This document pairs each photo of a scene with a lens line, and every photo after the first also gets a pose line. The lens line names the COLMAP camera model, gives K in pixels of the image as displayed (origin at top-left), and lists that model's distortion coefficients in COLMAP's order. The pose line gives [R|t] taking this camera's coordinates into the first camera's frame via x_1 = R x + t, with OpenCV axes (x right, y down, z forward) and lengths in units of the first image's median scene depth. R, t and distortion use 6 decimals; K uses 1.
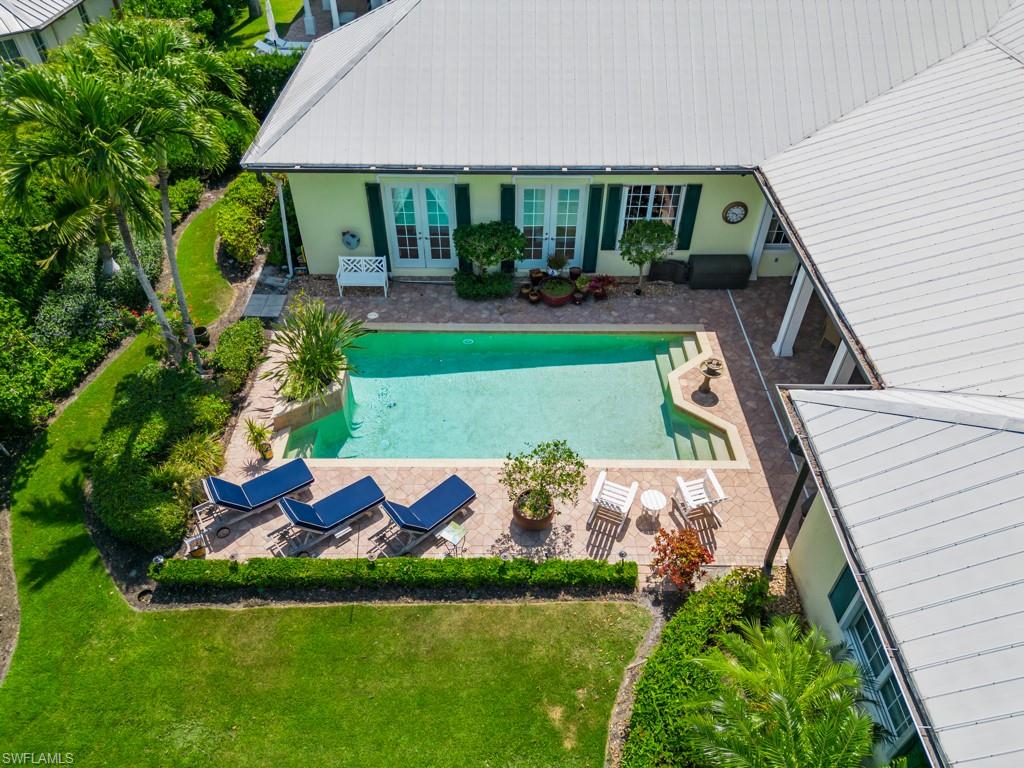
lens RADIAL K [[715.6, 0, 508.3], [0, 715.6, 402.5], [0, 0, 1]] dist [0.051756, -0.045763]
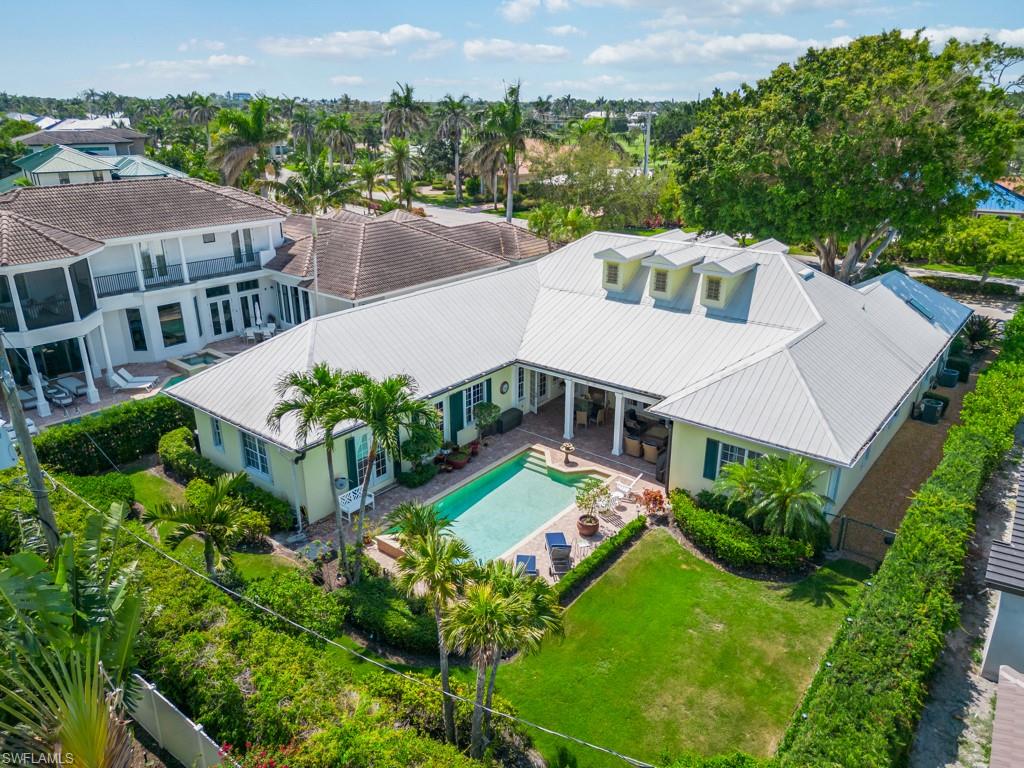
lens RADIAL K [[715.6, 0, 521.8], [0, 715.6, 395.0], [0, 0, 1]] dist [0.051756, -0.045763]
pose [[0.618080, -0.300546, 0.726394, -1.177573], [0.543645, 0.830863, -0.118811, -0.005374], [-0.567826, 0.468336, 0.676931, -0.307713]]
